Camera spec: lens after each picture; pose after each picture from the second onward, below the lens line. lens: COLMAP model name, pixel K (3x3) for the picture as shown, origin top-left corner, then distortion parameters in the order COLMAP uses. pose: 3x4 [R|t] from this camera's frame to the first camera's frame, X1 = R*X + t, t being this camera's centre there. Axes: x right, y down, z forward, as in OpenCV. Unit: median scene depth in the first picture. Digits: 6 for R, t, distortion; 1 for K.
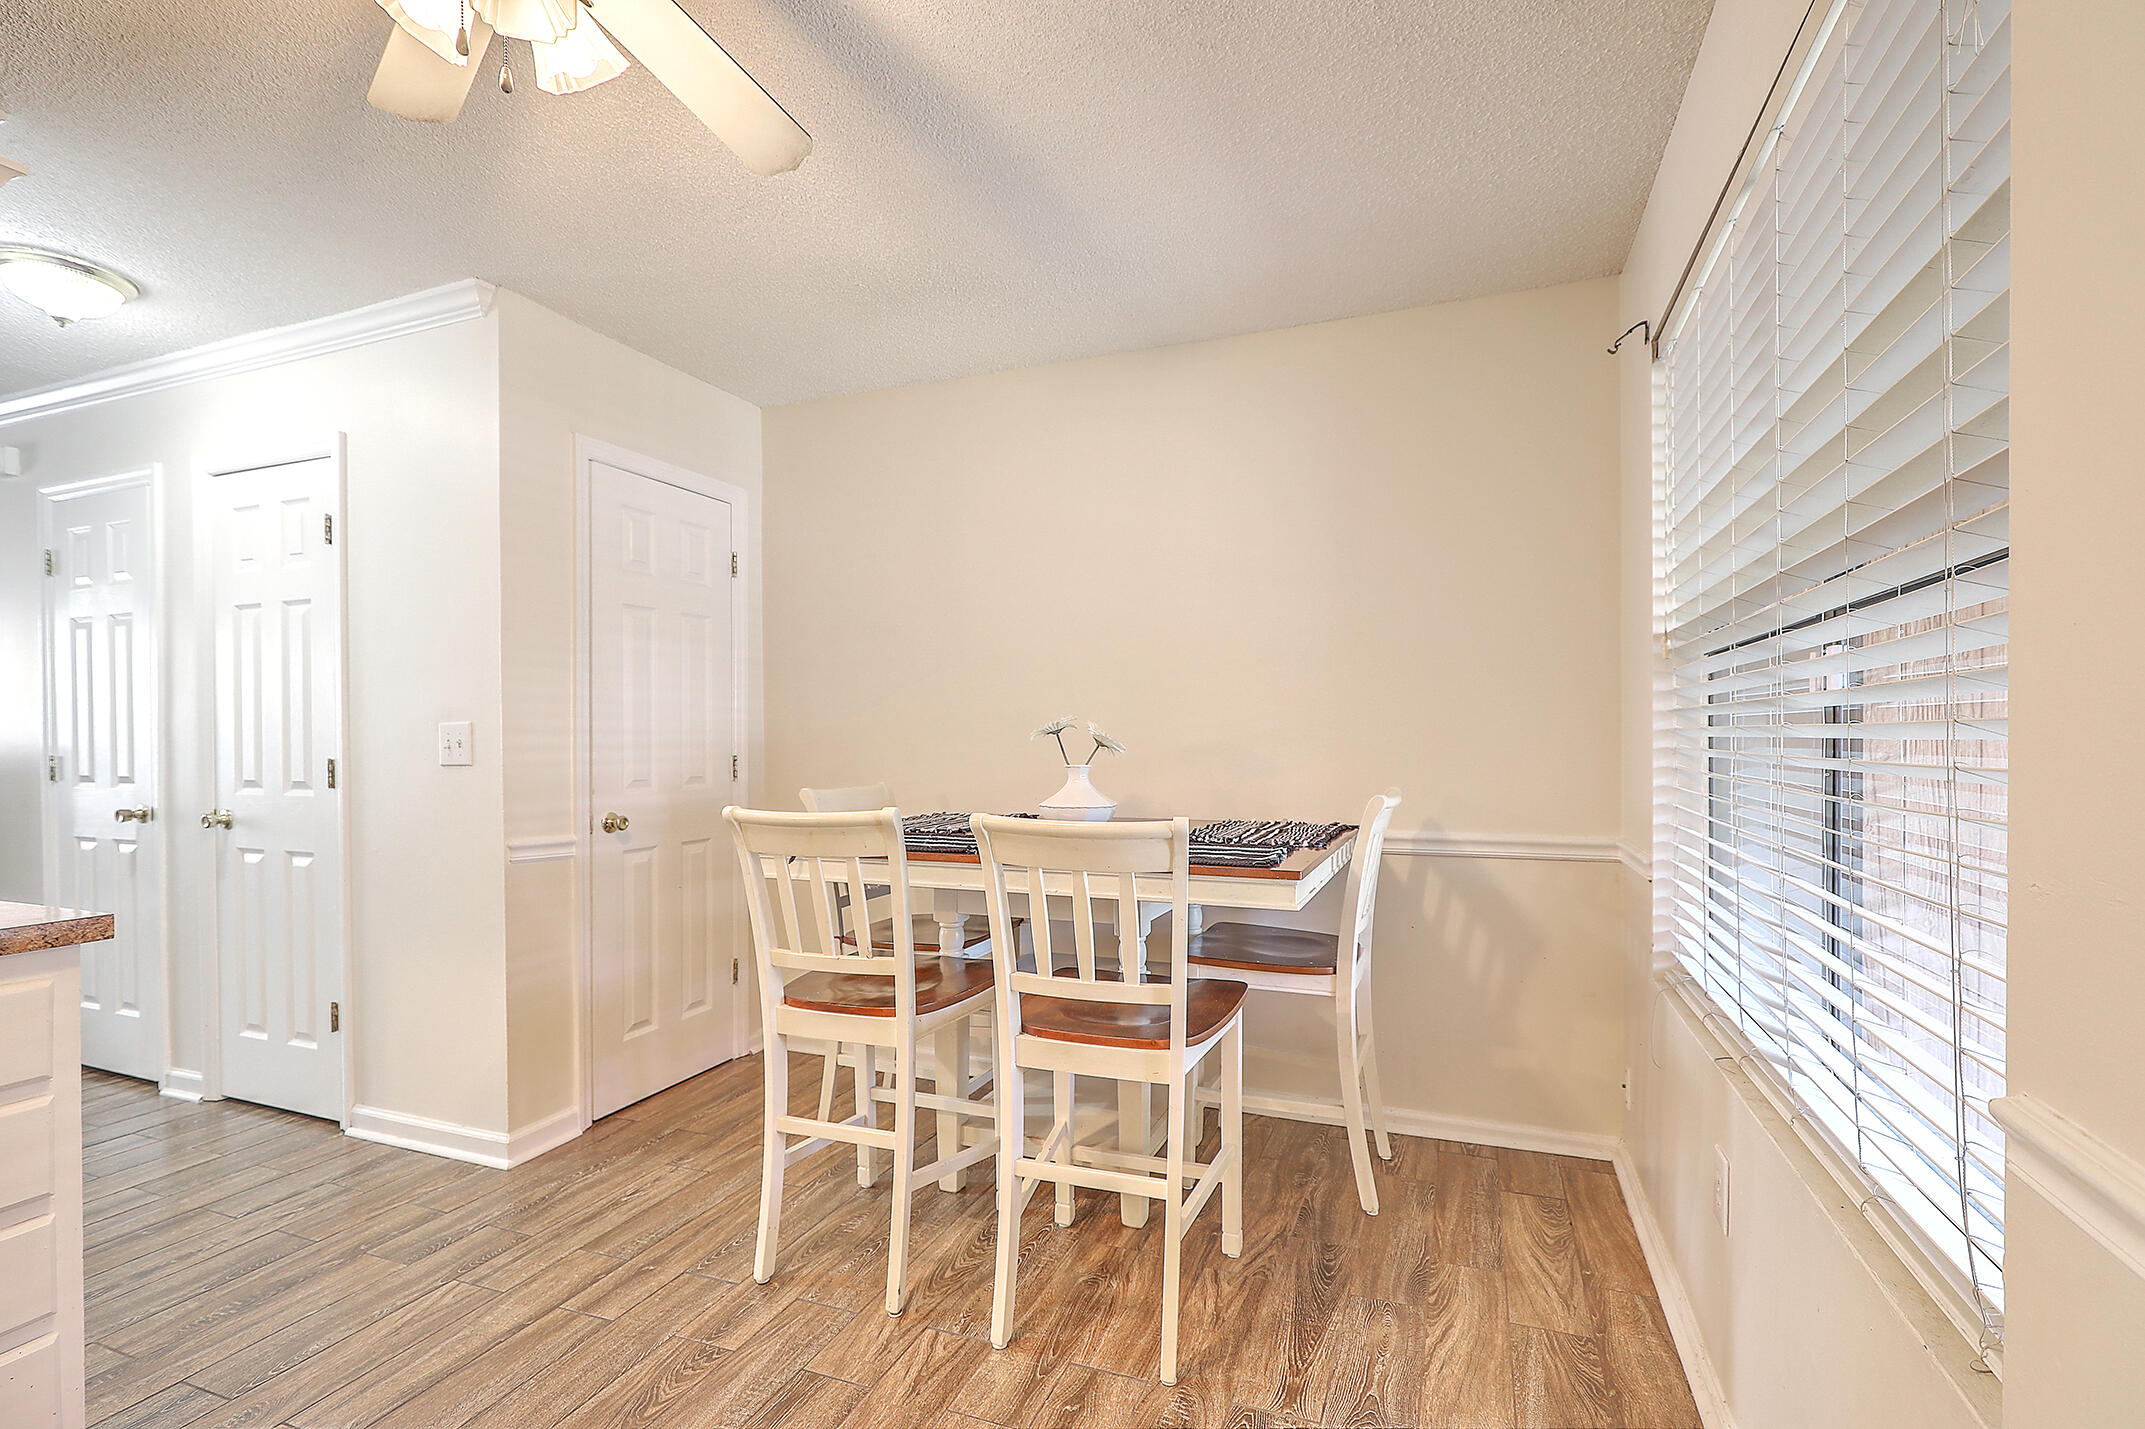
lens RADIAL K [[983.0, 0, 1092.0], [0, 983.0, 745.6], [0, 0, 1]] dist [-0.000335, 0.001764]
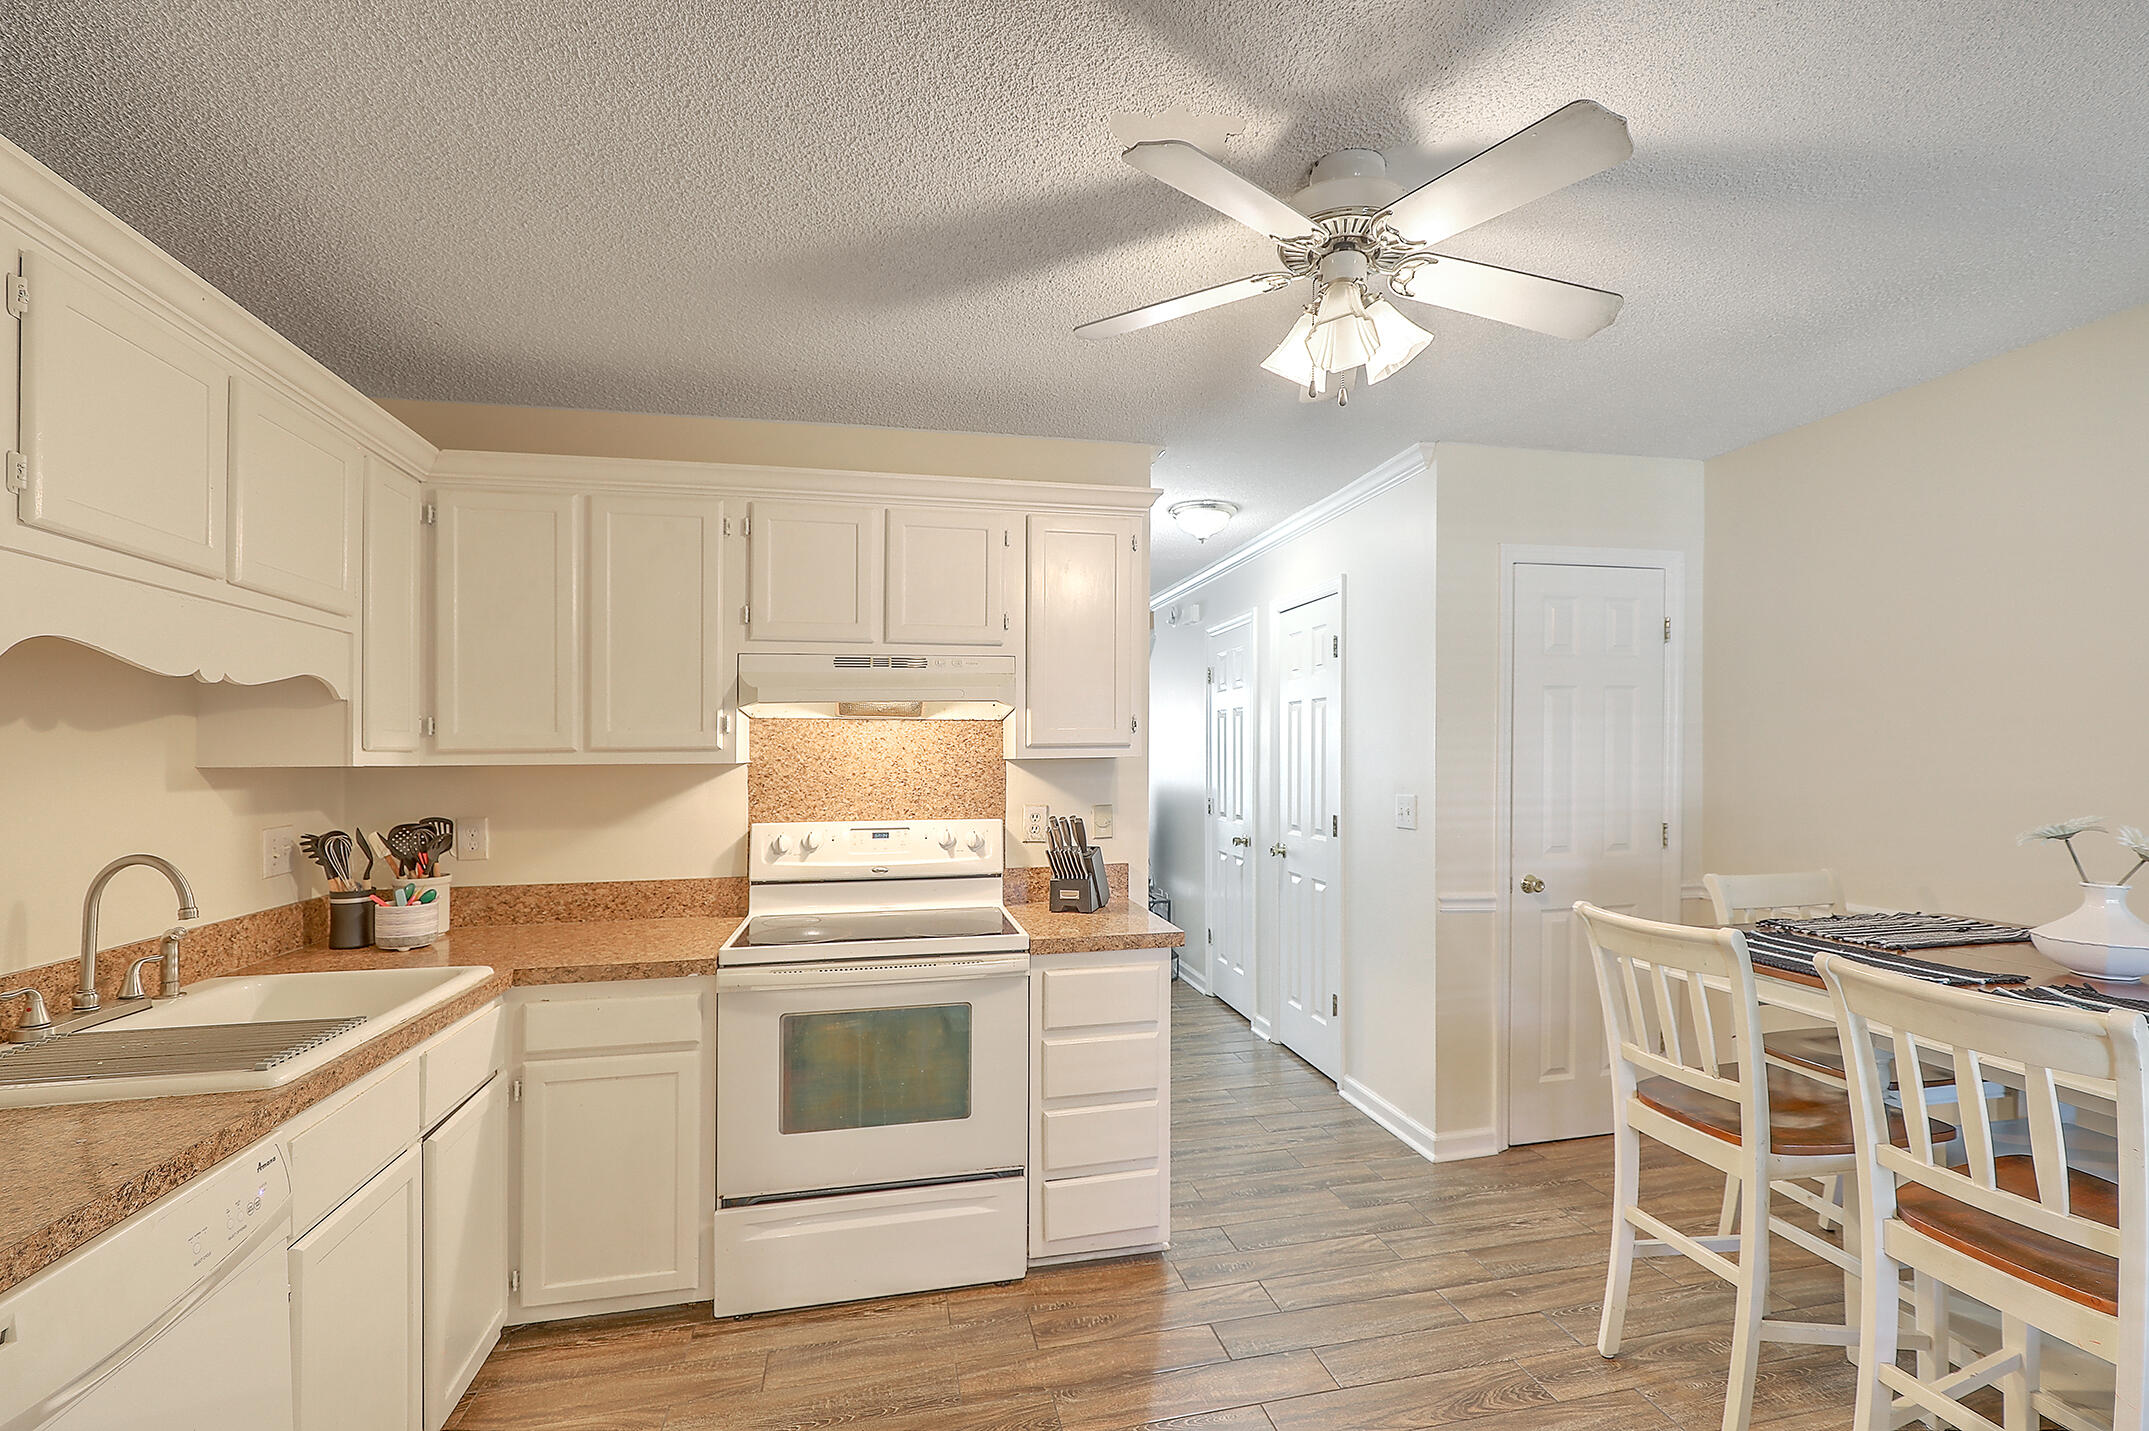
lens RADIAL K [[984.9, 0, 1108.0], [0, 984.9, 746.2], [0, 0, 1]] dist [-0.000335, 0.001764]
pose [[0.567080, 0.002874, -0.823658, 0.179452], [-0.007350, 0.999972, -0.001571, -0.080931], [0.823630, 0.006944, 0.567085, -0.036433]]
